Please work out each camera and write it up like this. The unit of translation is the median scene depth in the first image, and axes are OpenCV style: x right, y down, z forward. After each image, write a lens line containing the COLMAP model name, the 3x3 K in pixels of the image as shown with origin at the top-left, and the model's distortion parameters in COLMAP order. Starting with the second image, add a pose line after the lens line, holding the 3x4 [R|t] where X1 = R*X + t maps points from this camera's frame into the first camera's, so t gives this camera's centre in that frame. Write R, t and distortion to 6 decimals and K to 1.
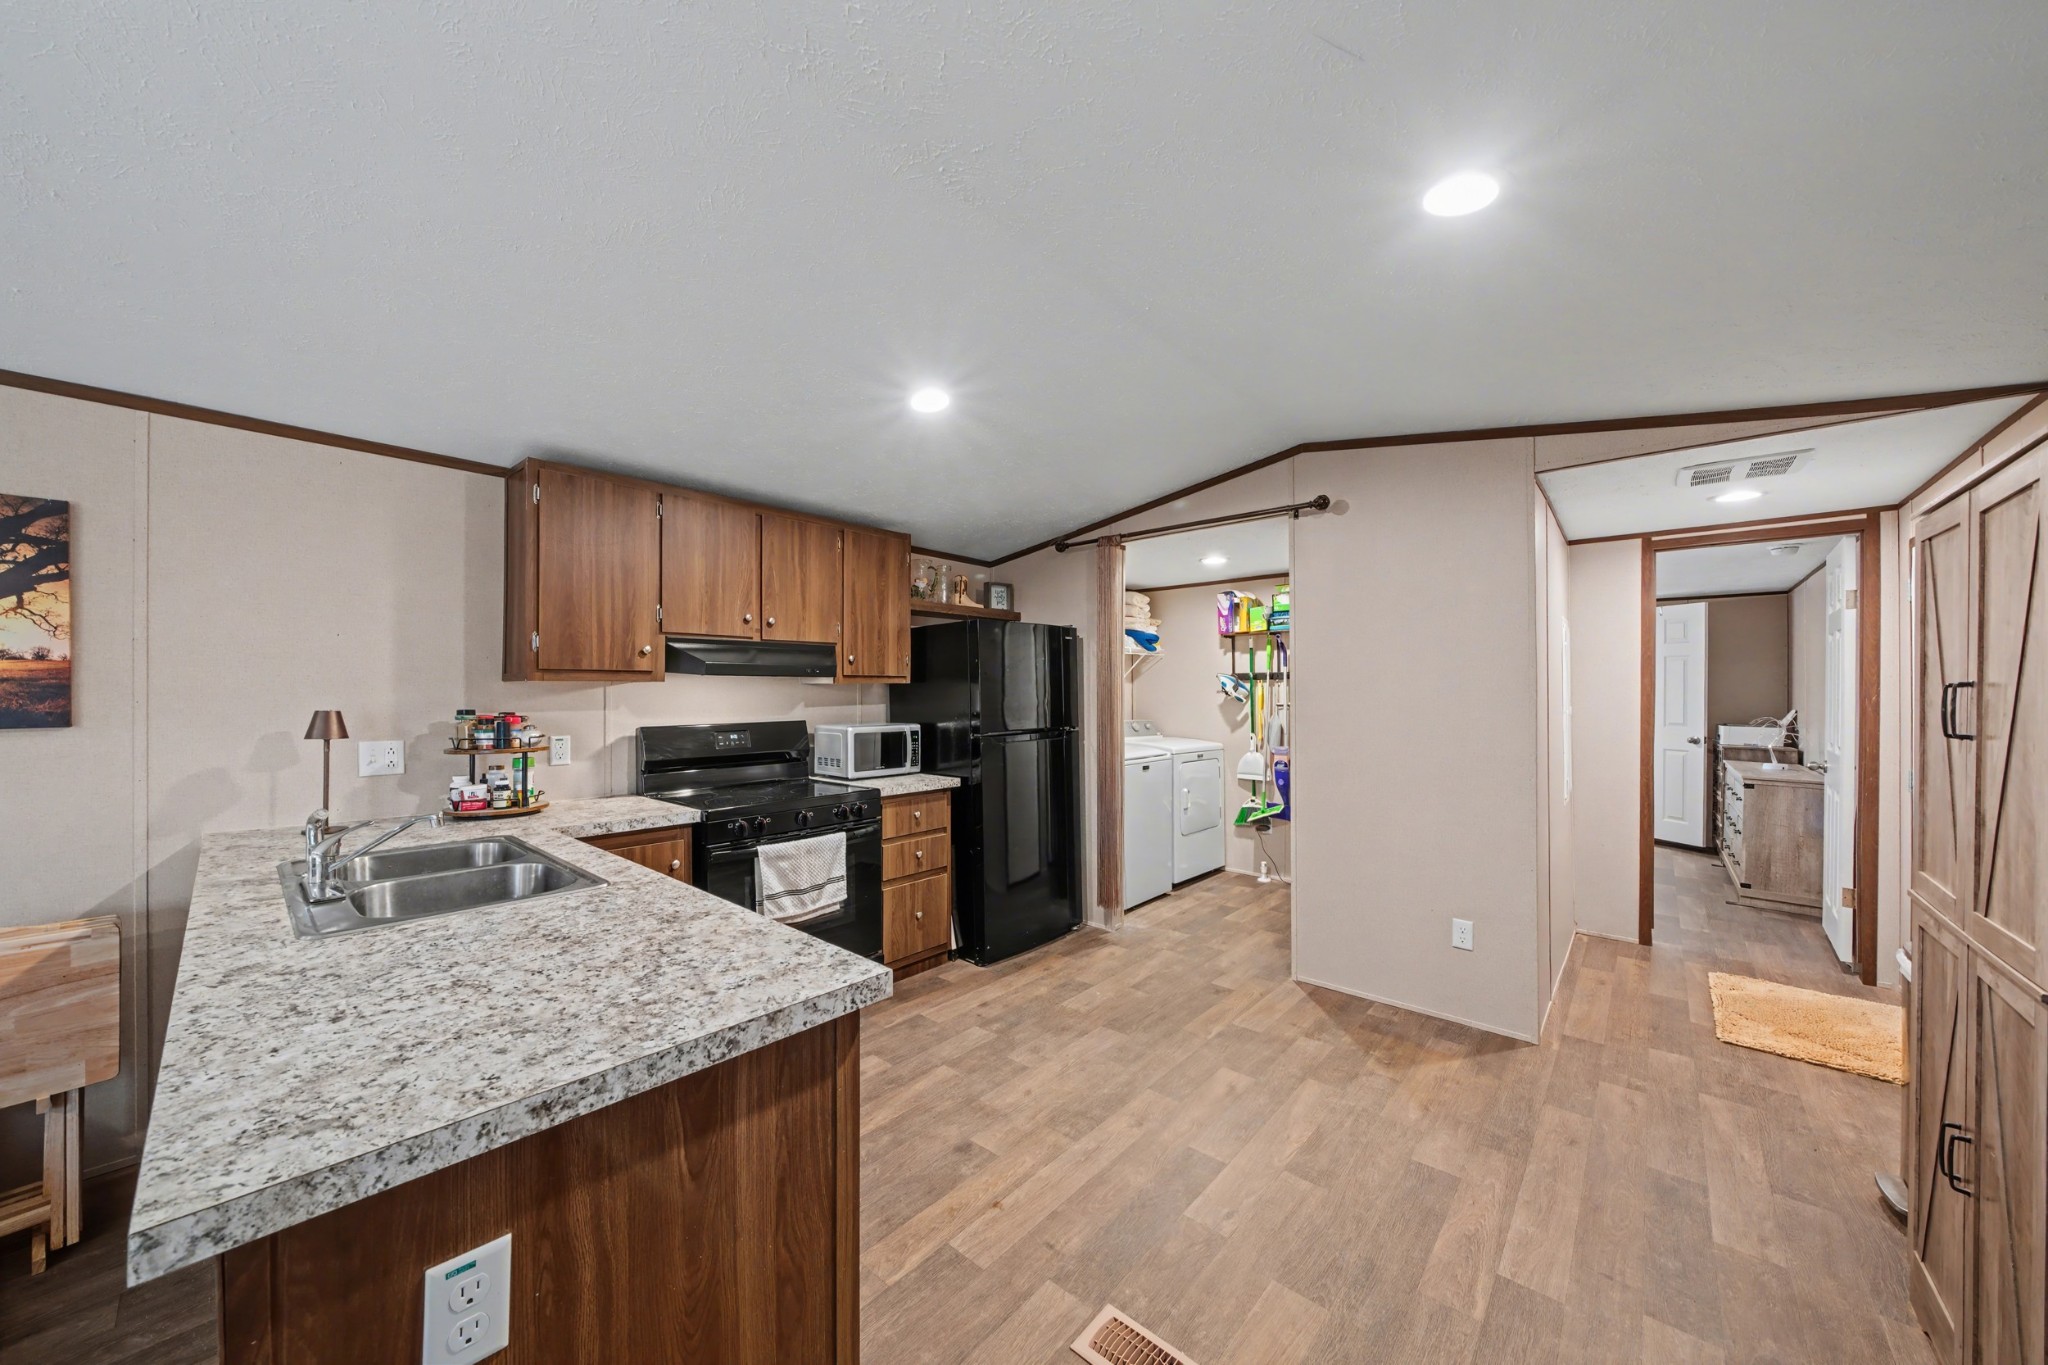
lens RADIAL K [[719.3, 0, 1013.5], [0, 719.3, 691.0], [0, 0, 1]] dist [-0.005216, -0.000034]
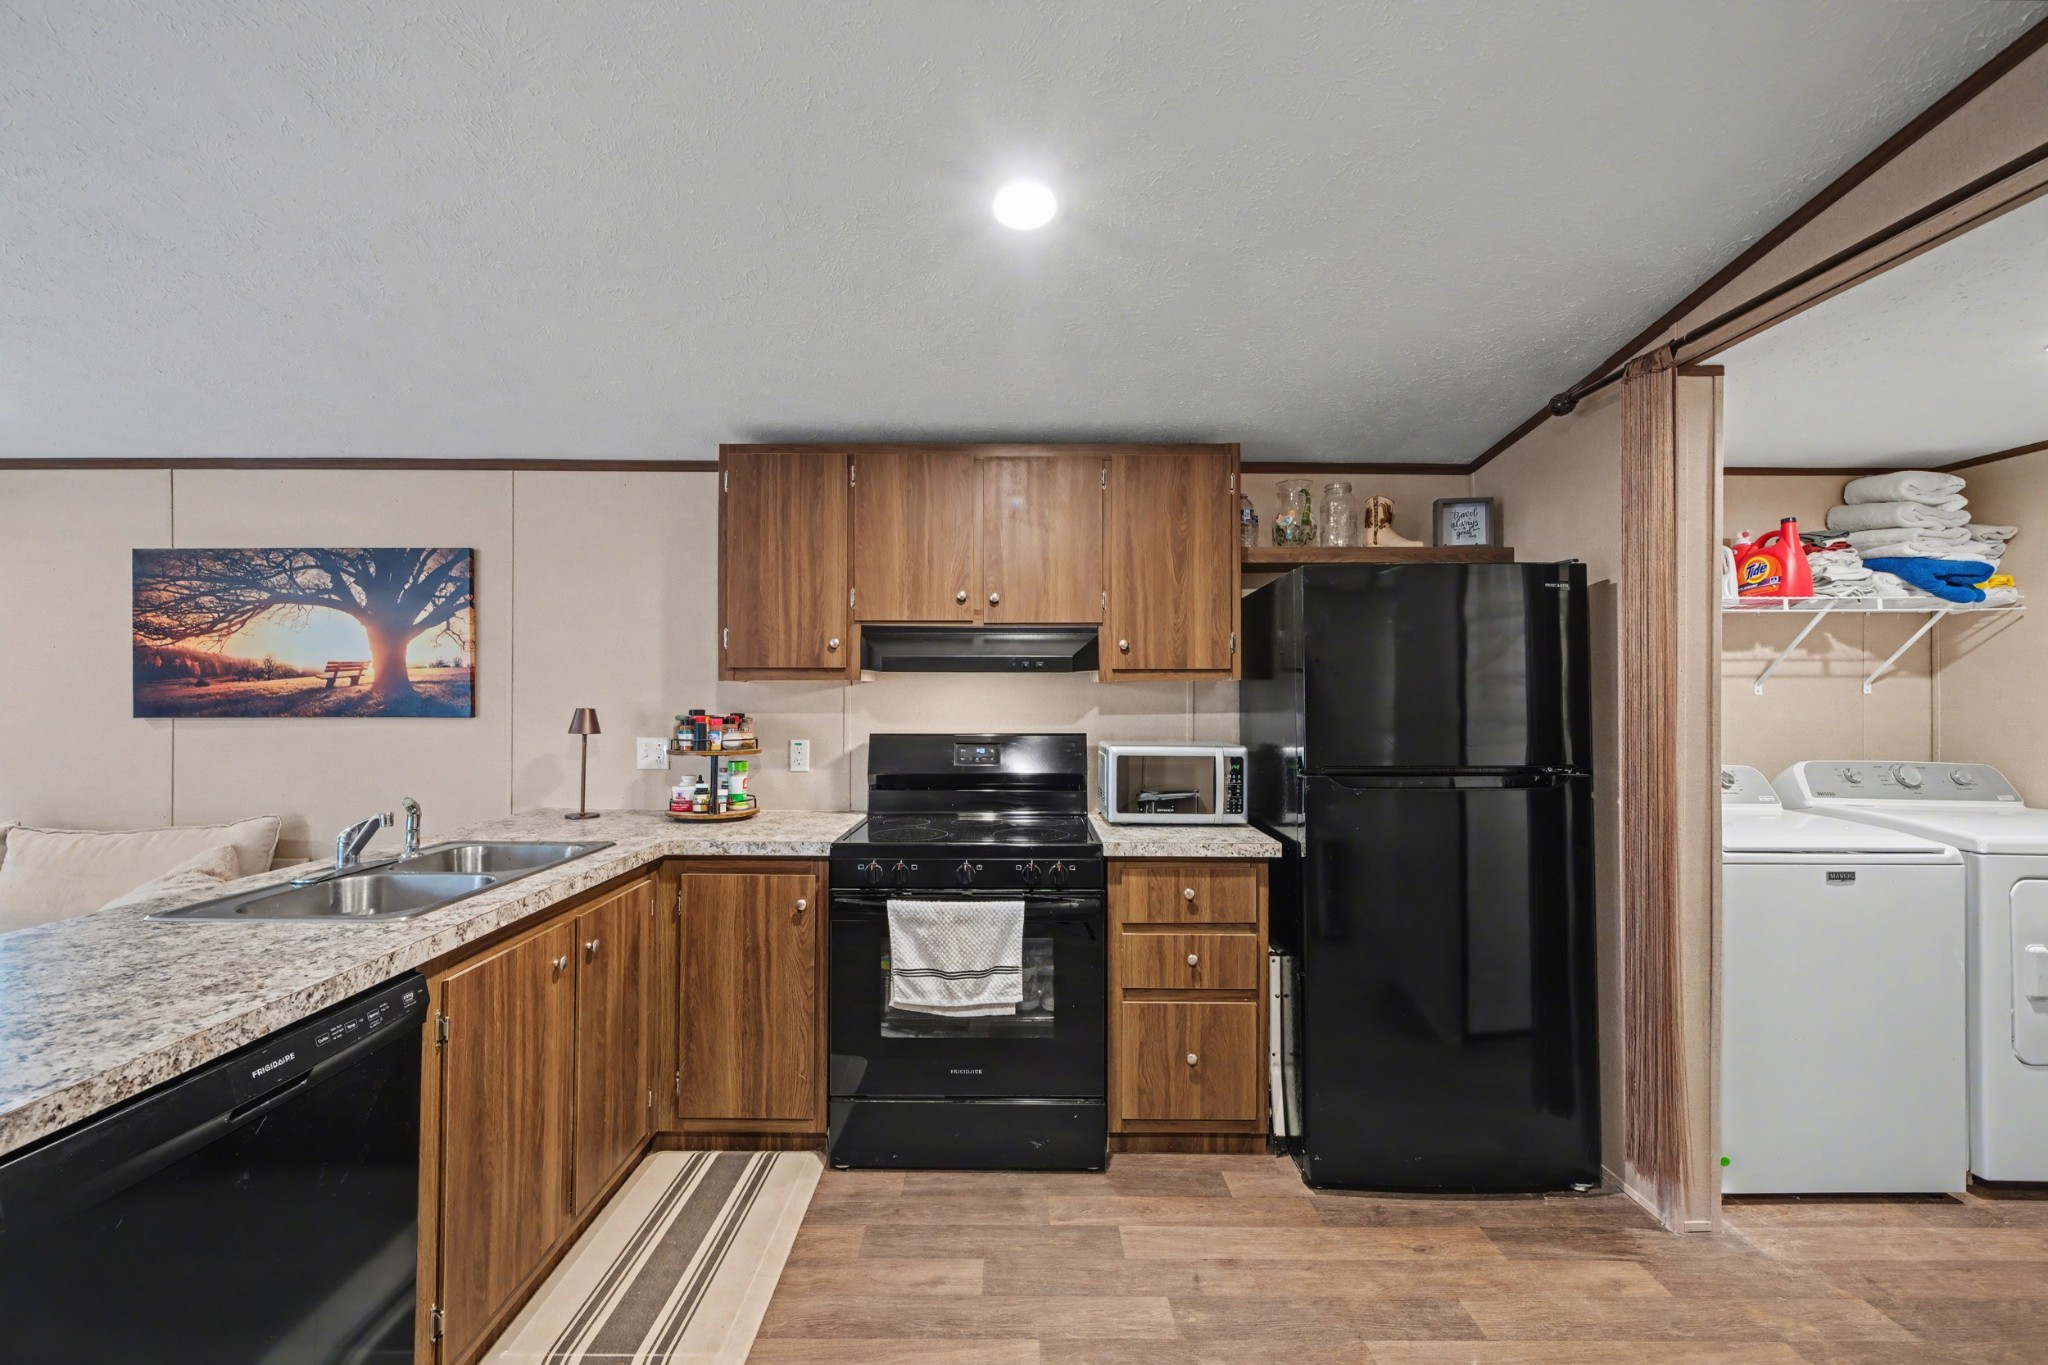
lens RADIAL K [[842.5, 0, 1013.6], [0, 842.5, 686.9], [0, 0, 1]] dist [-0.001184, -0.000288]
pose [[0.667632, -0.003046, -0.744485, 0.300604], [-0.003560, 0.999967, -0.007284, 0.000852], [0.744483, 0.007513, 0.667600, 0.404164]]
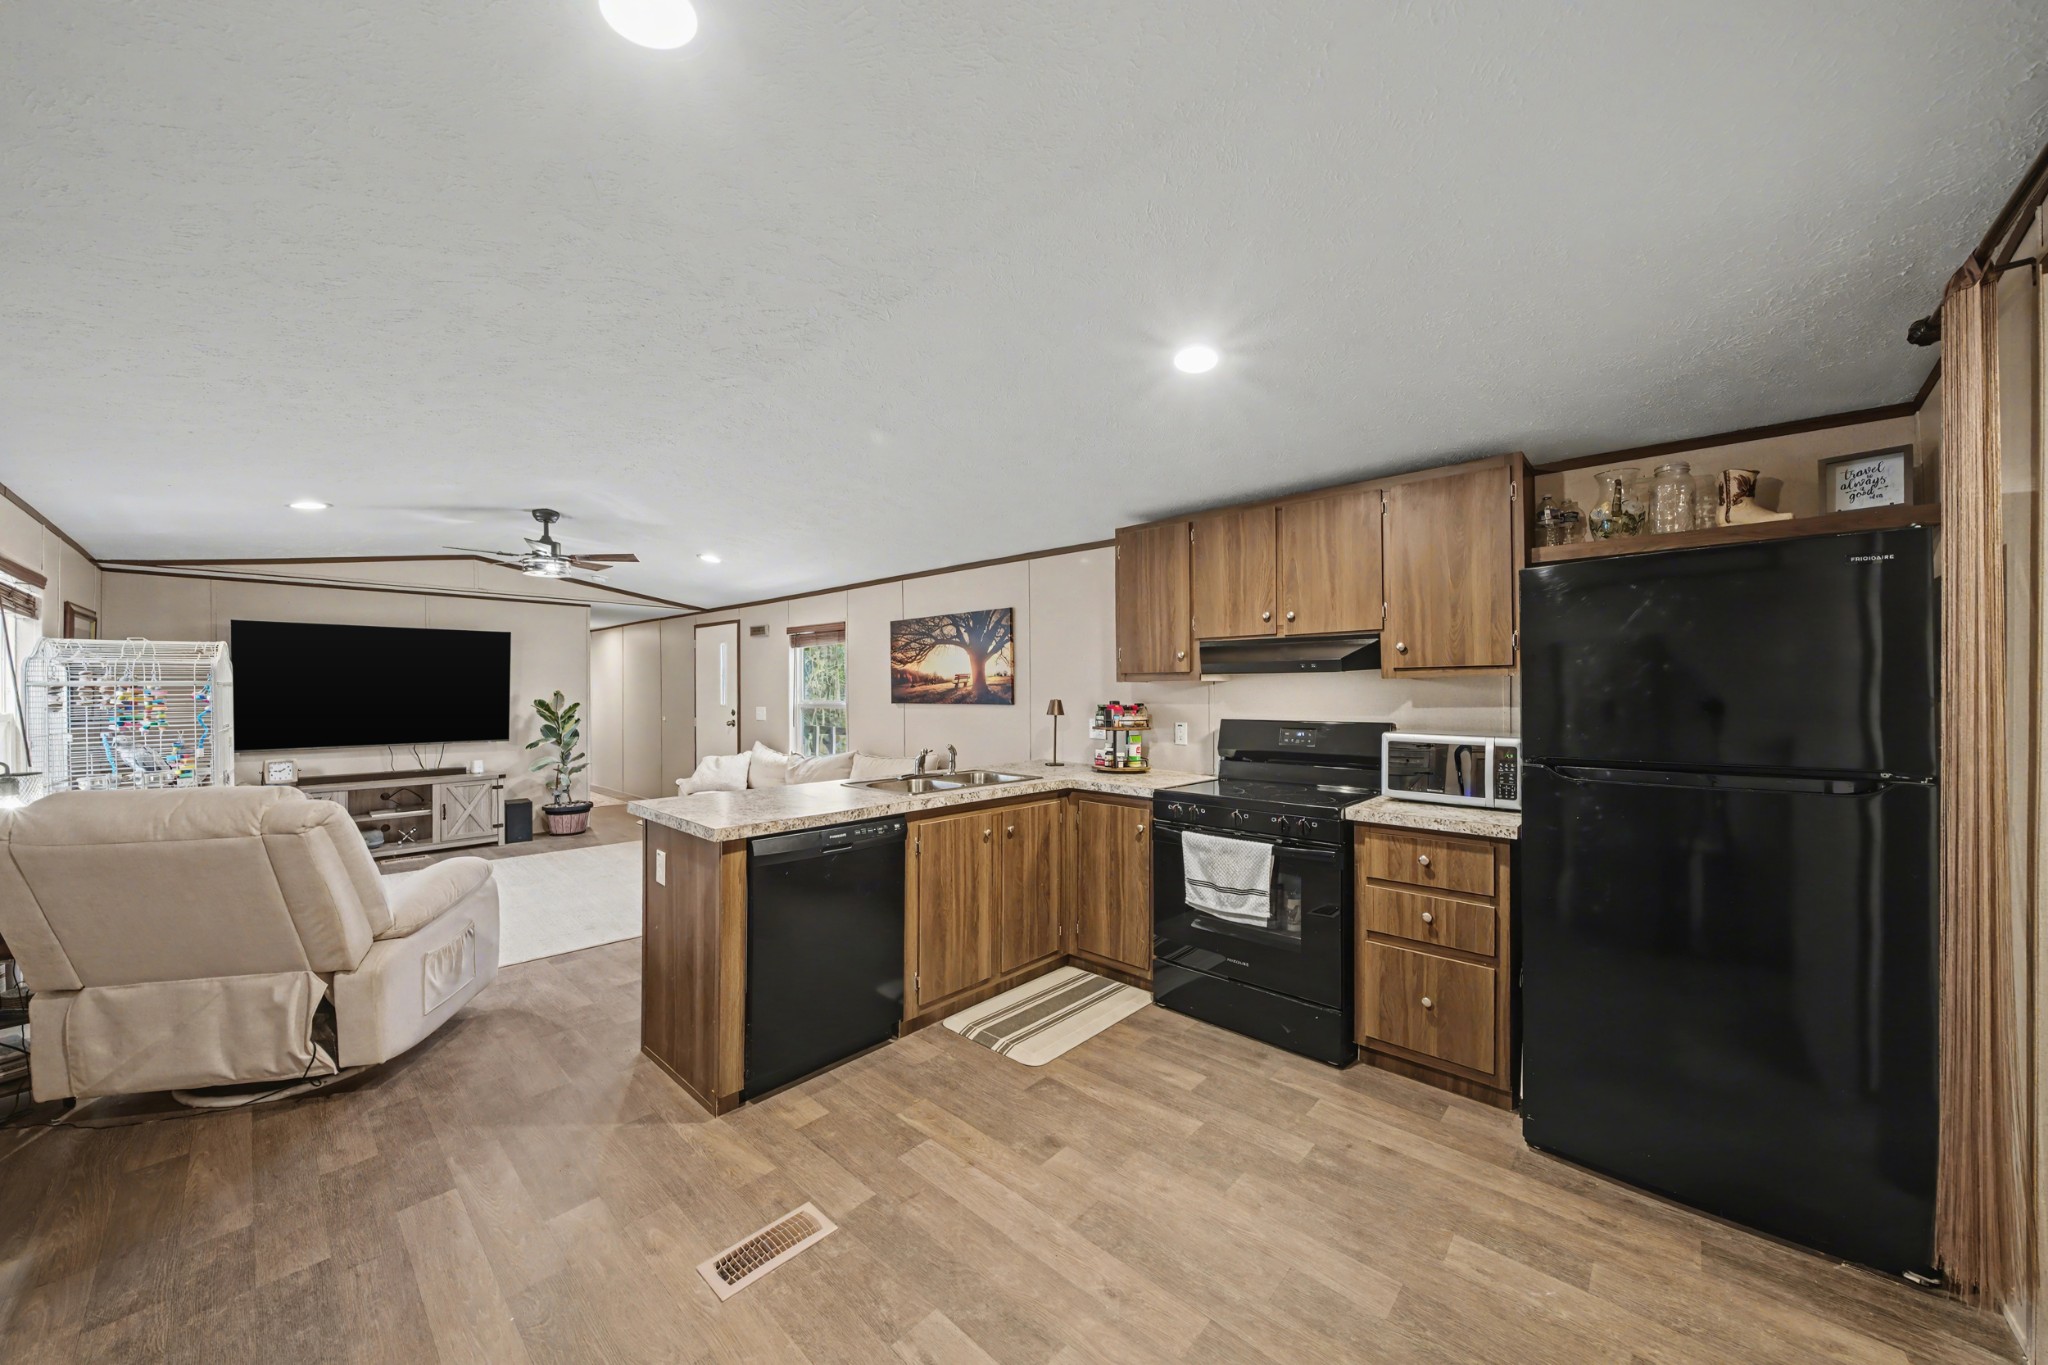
lens RADIAL K [[719.3, 0, 1013.5], [0, 719.3, 691.0], [0, 0, 1]] dist [-0.005216, -0.000034]
pose [[-0.017657, 0.002259, -0.999842, 0.583394], [0.002699, 0.999994, 0.002211, 0.000589], [0.999840, -0.002660, -0.017662, 0.601324]]
